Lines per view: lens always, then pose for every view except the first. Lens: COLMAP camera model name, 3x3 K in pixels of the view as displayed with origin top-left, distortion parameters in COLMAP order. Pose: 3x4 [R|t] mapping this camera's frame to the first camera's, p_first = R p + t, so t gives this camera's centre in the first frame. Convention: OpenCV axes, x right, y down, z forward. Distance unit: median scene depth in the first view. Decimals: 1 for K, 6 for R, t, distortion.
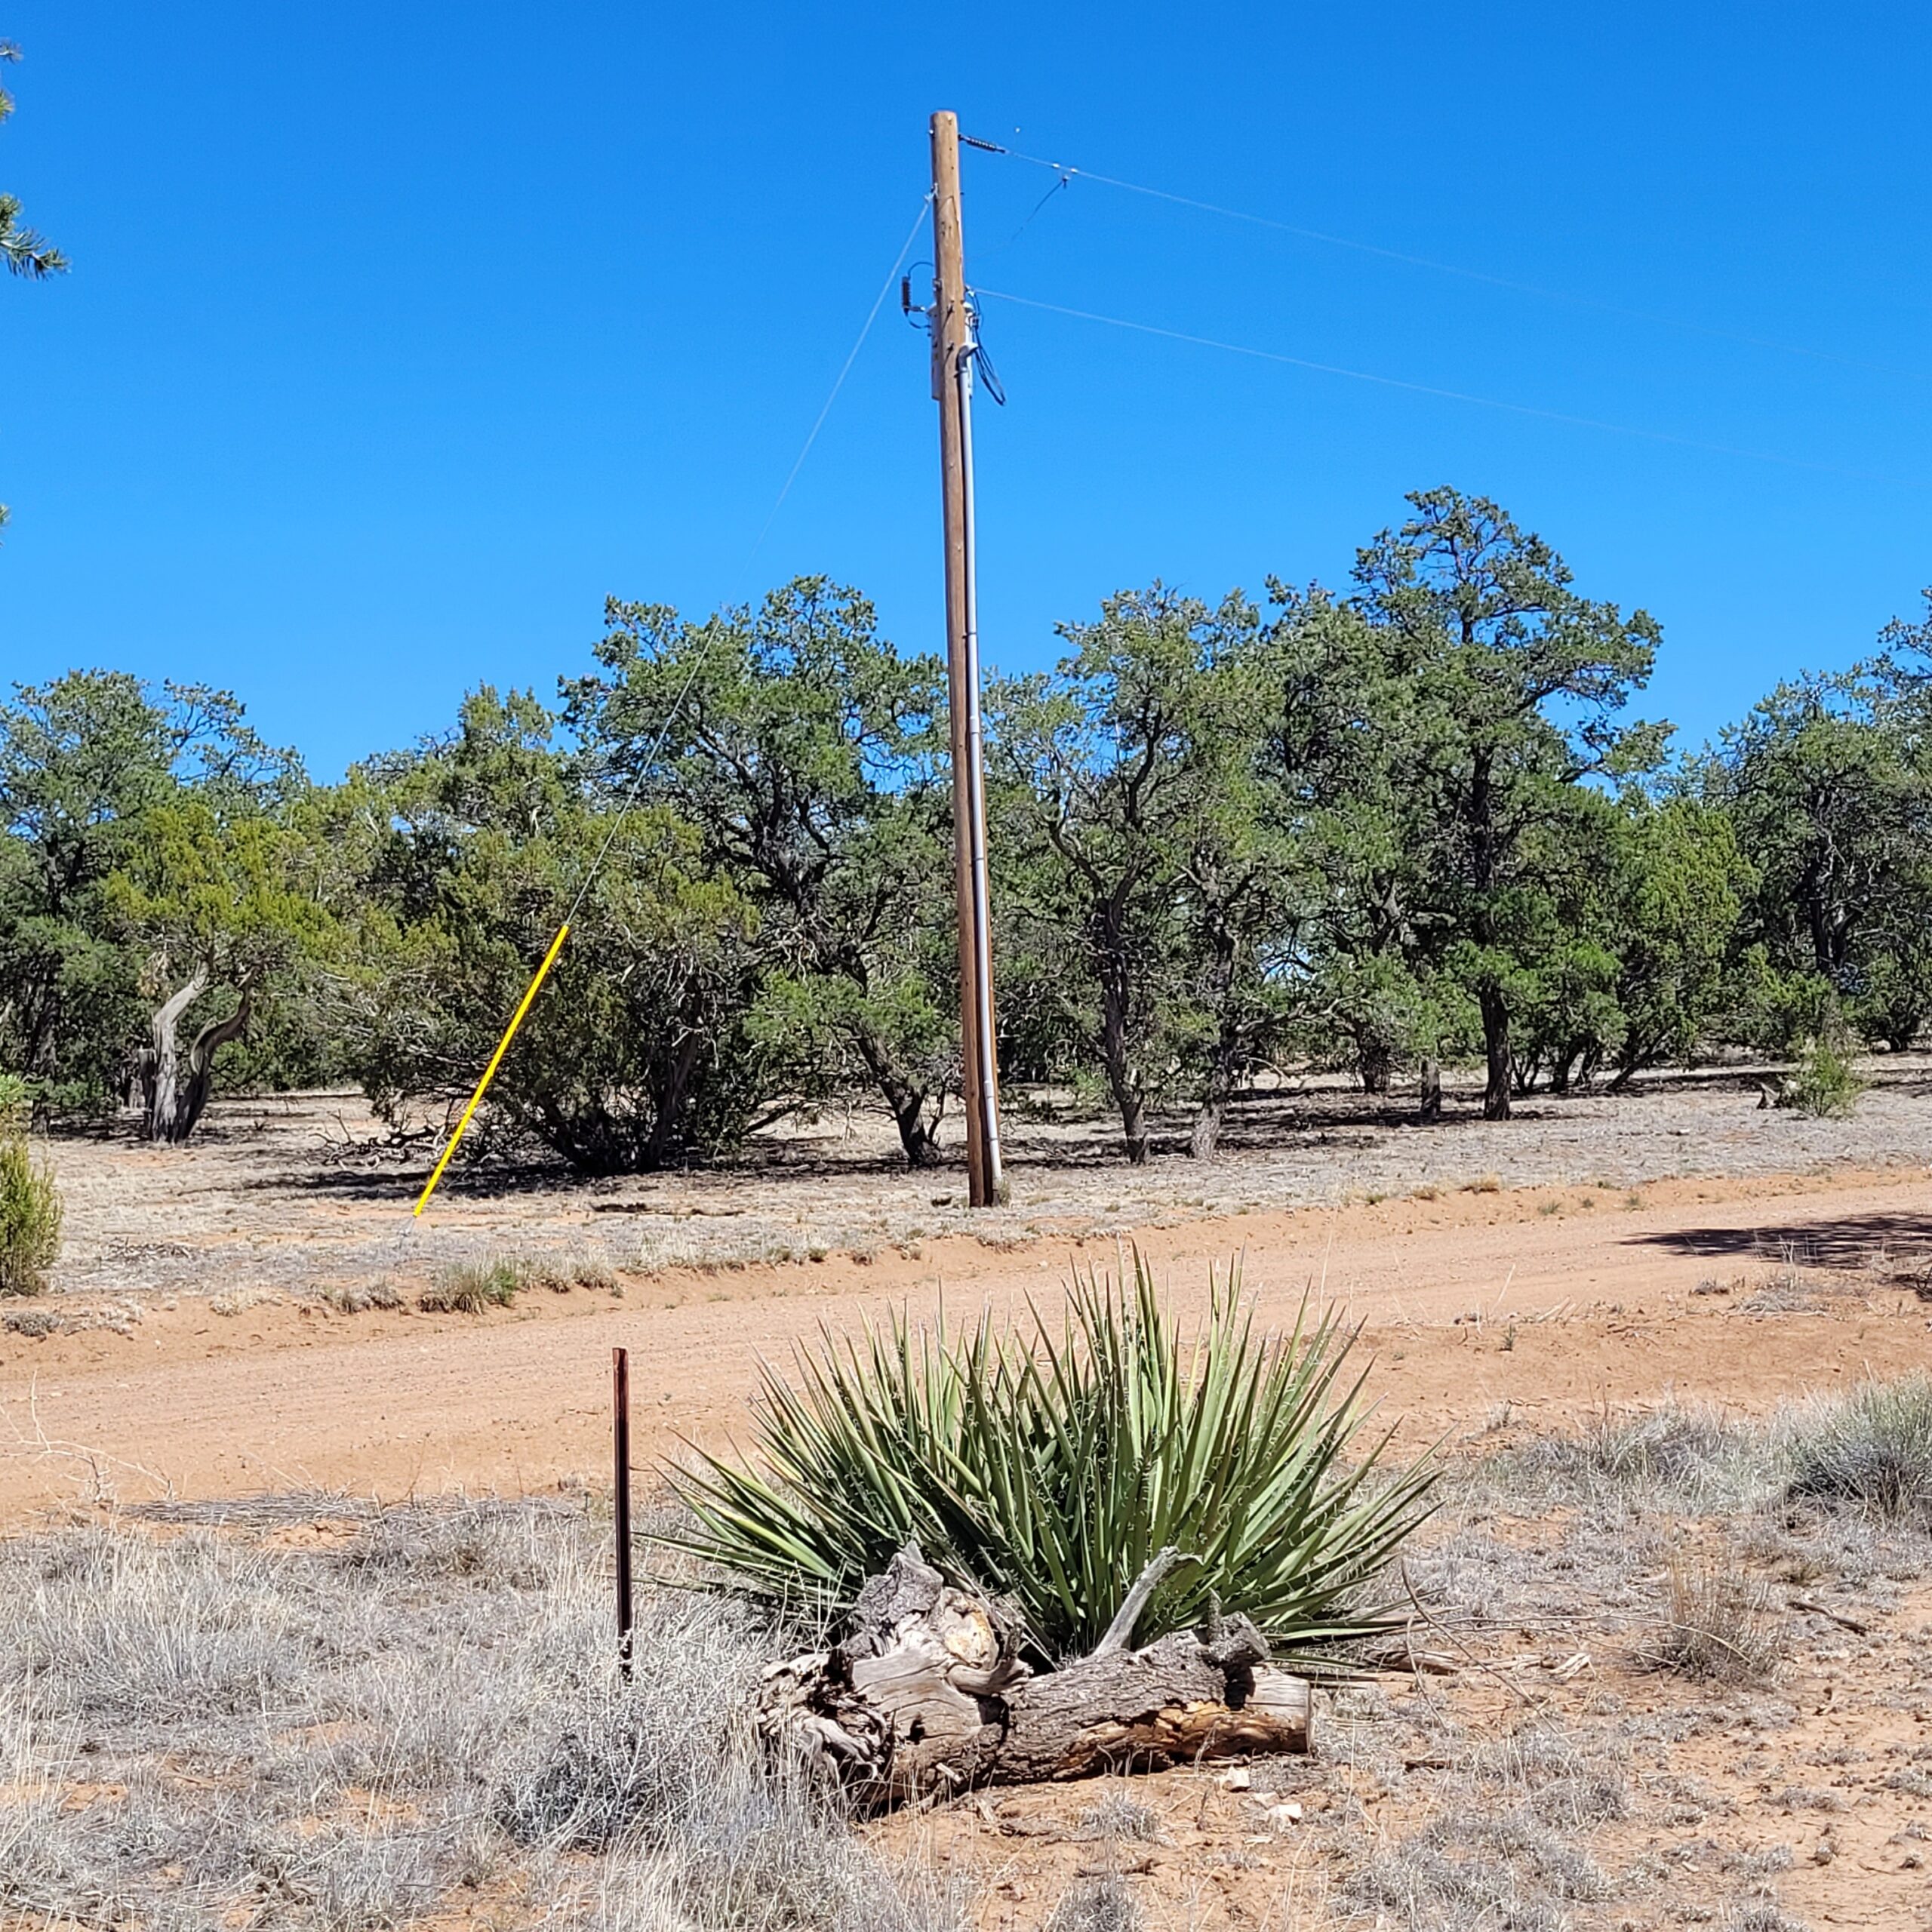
lens RADIAL K [[2360.2, 0, 969.9], [0, 2360.2, 992.4], [0, 0, 1]] dist [0.026486, 0.016797]
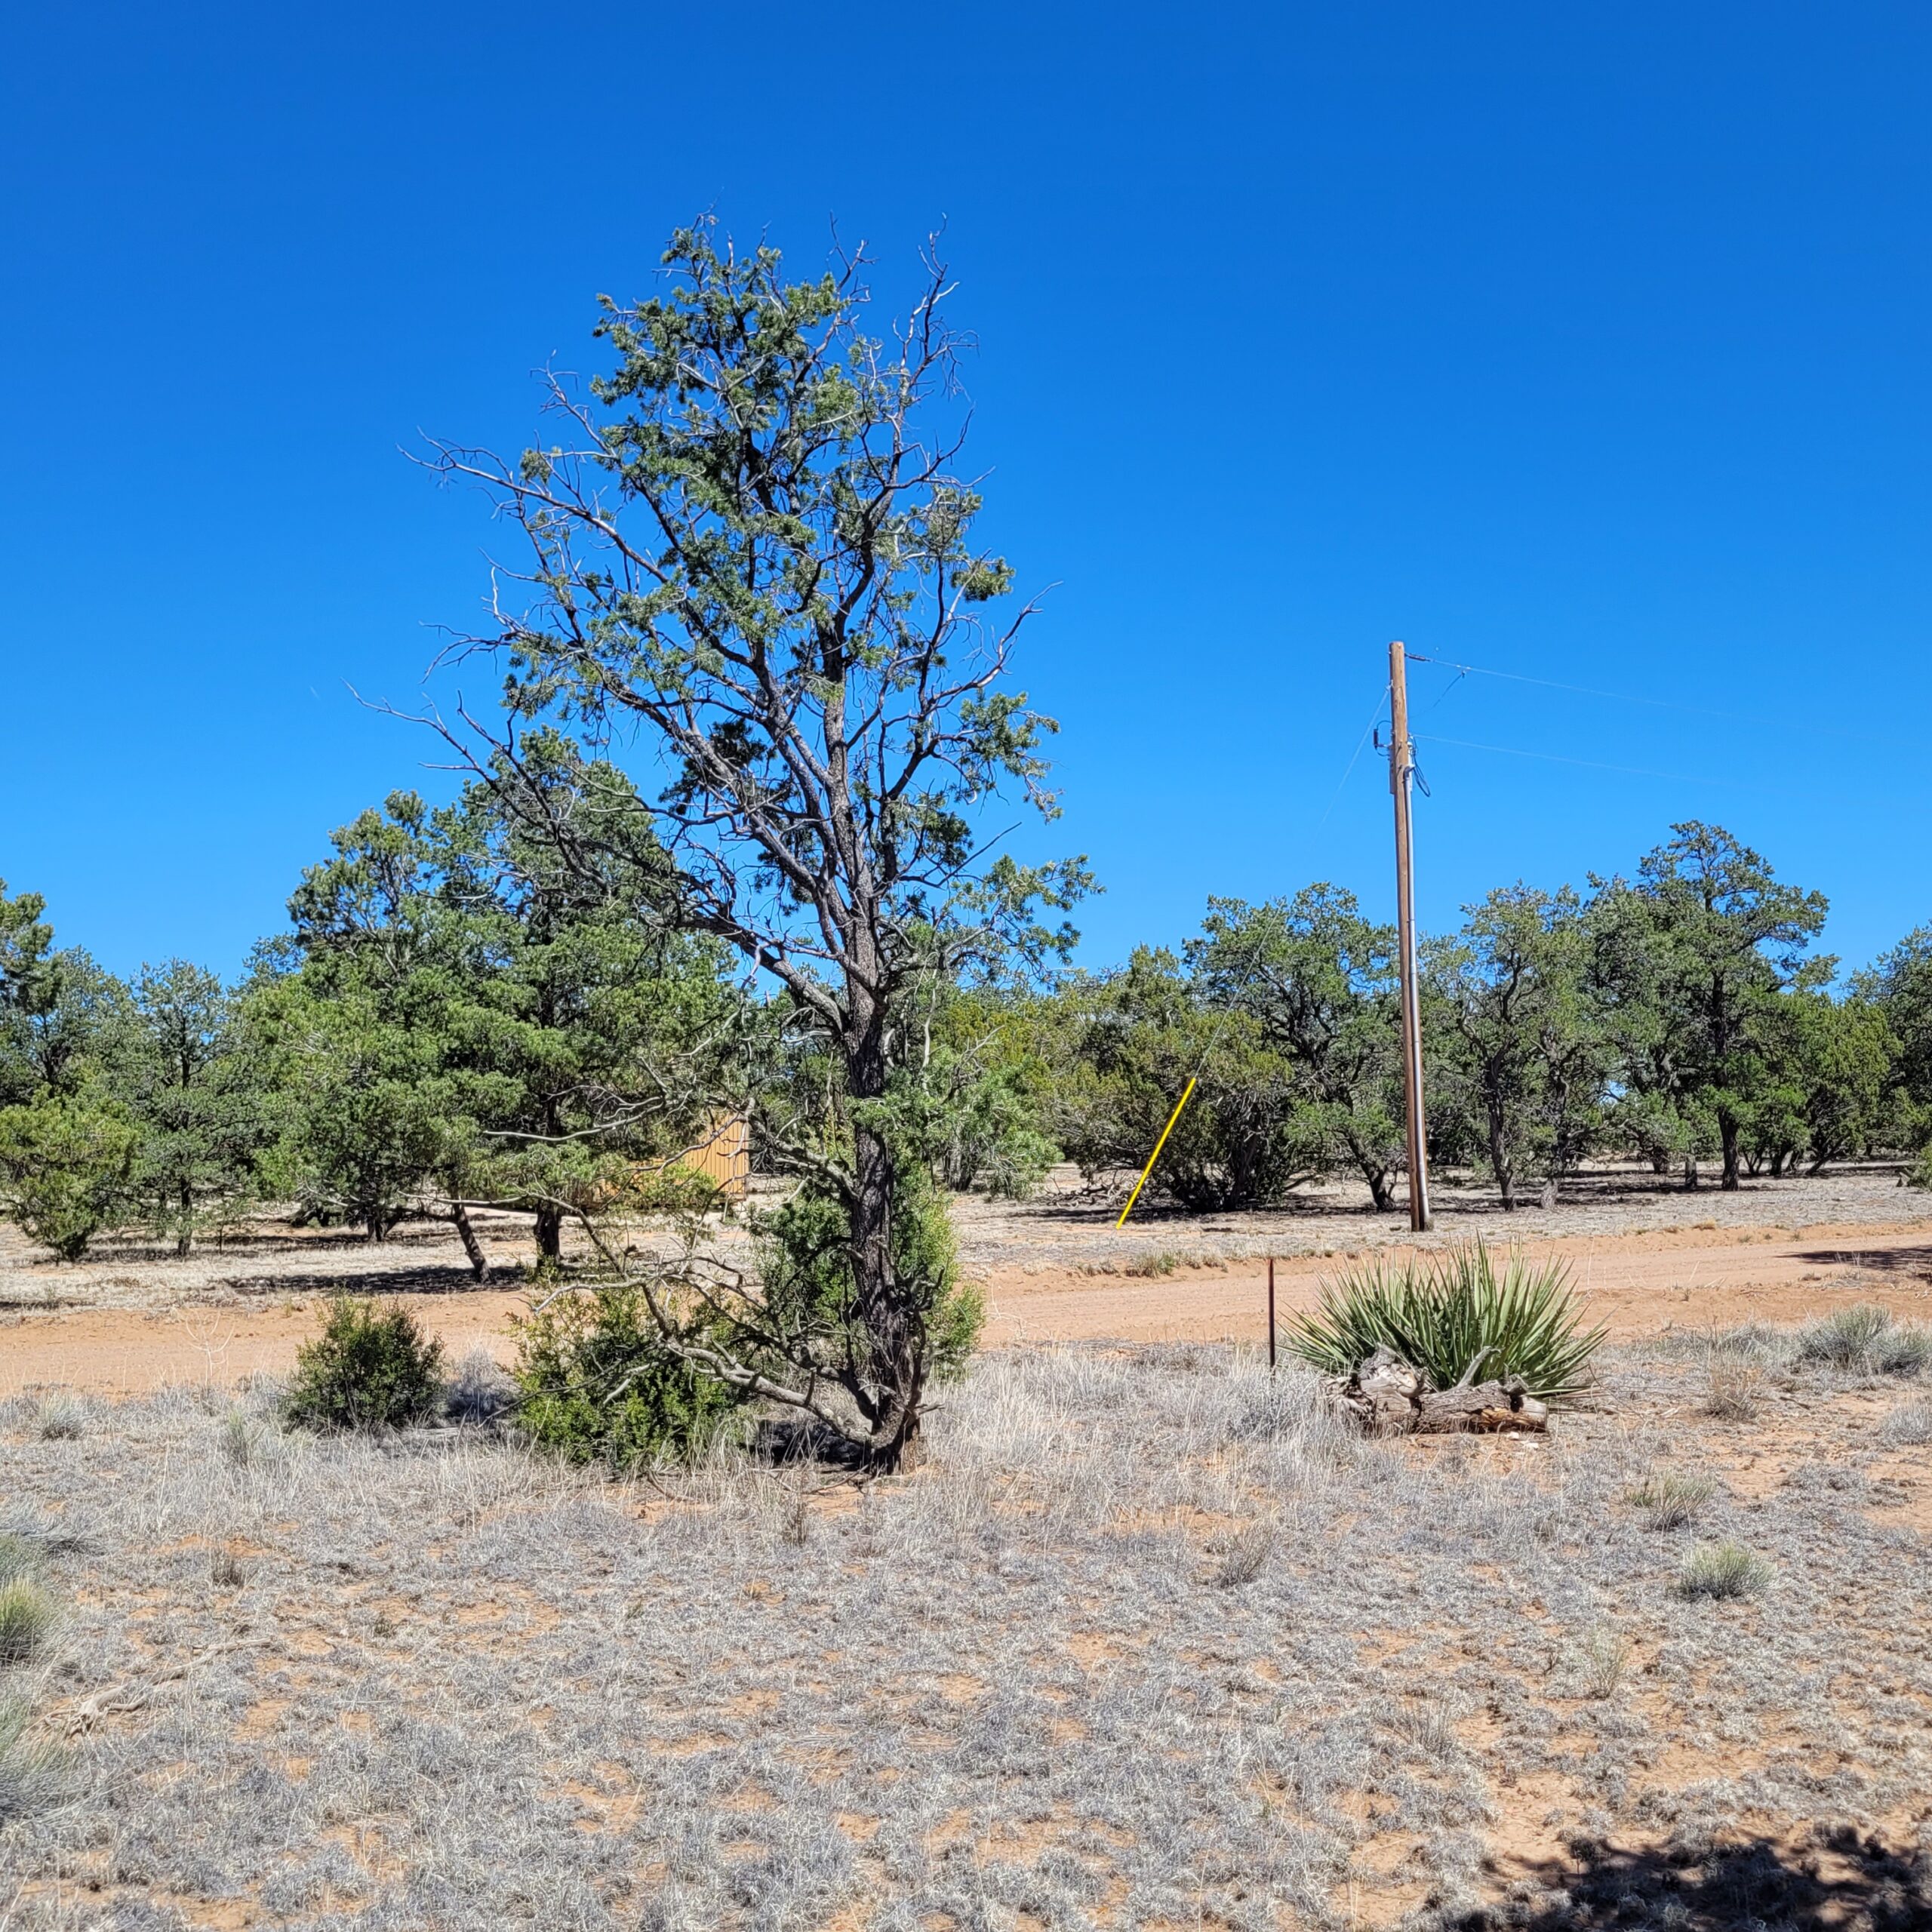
lens RADIAL K [[2360.2, 0, 969.9], [0, 2360.2, 992.4], [0, 0, 1]] dist [0.026486, 0.016797]
pose [[0.981837, -0.001198, -0.189722, 0.011078], [-0.006035, 0.999277, -0.037542, -0.022183], [0.189630, 0.038006, 0.981120, -0.811931]]
